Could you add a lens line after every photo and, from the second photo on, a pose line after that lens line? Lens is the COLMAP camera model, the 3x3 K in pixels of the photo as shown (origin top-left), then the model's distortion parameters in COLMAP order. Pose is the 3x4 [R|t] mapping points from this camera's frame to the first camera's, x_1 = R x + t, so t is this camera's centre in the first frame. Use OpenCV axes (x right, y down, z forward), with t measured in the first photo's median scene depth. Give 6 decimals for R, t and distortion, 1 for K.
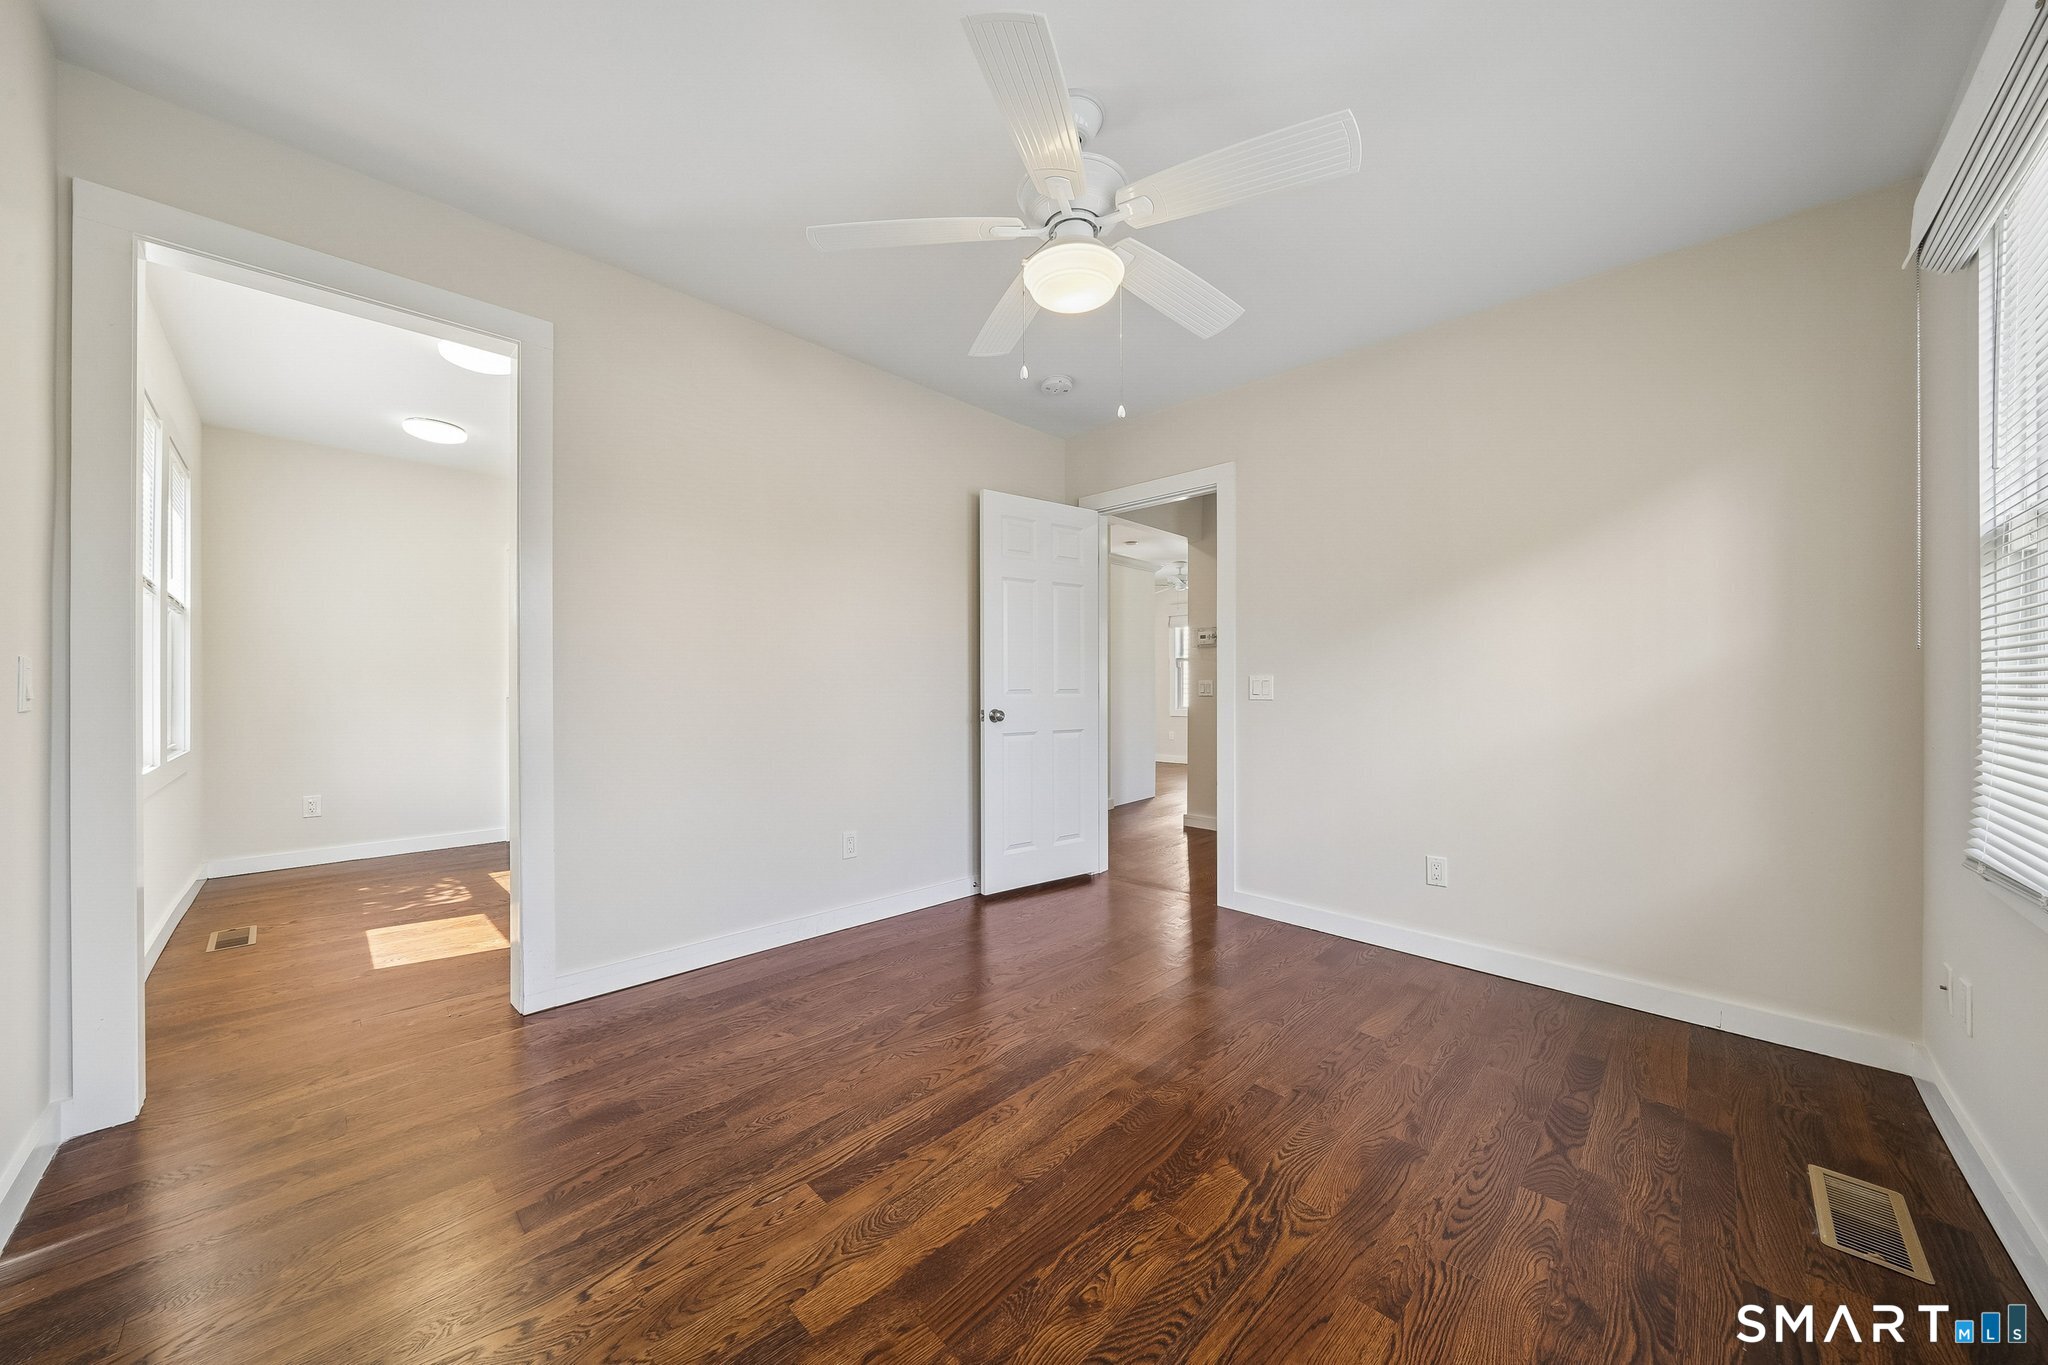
lens RADIAL K [[702.1, 0, 1033.2], [0, 702.1, 684.1], [0, 0, 1]] dist [0.009375, -0.000926]
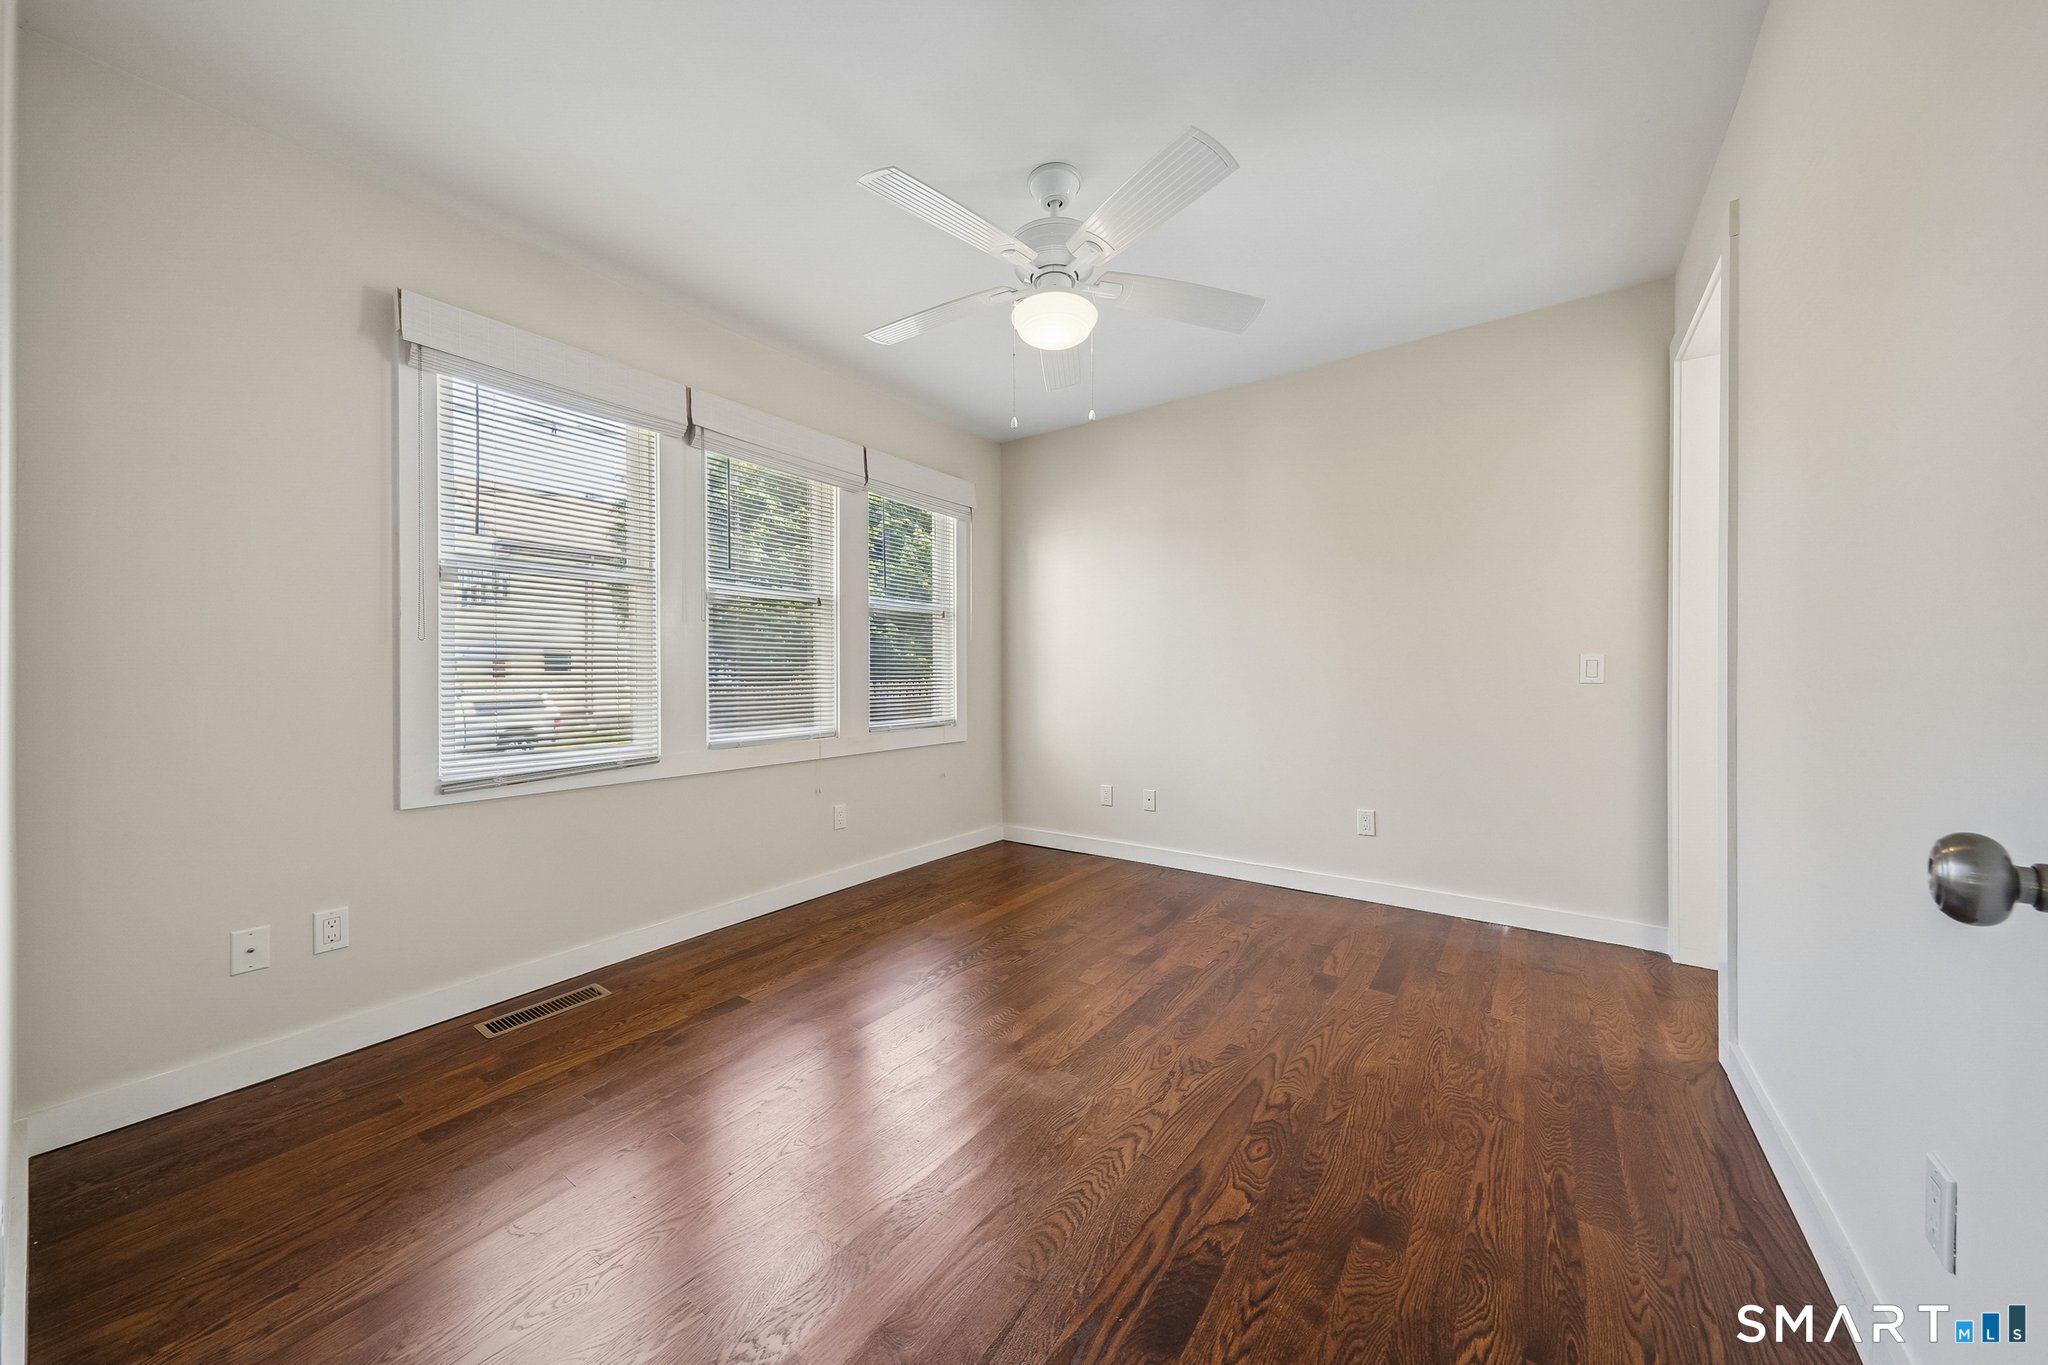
lens RADIAL K [[702.1, 0, 1025.4], [0, 702.1, 681.3], [0, 0, 1]] dist [0.009375, -0.000926]
pose [[-0.990880, -0.000716, -0.134747, 0.230128], [-0.001477, 0.999984, 0.005549, 0.014685], [0.134741, 0.005697, -0.990865, 1.873762]]
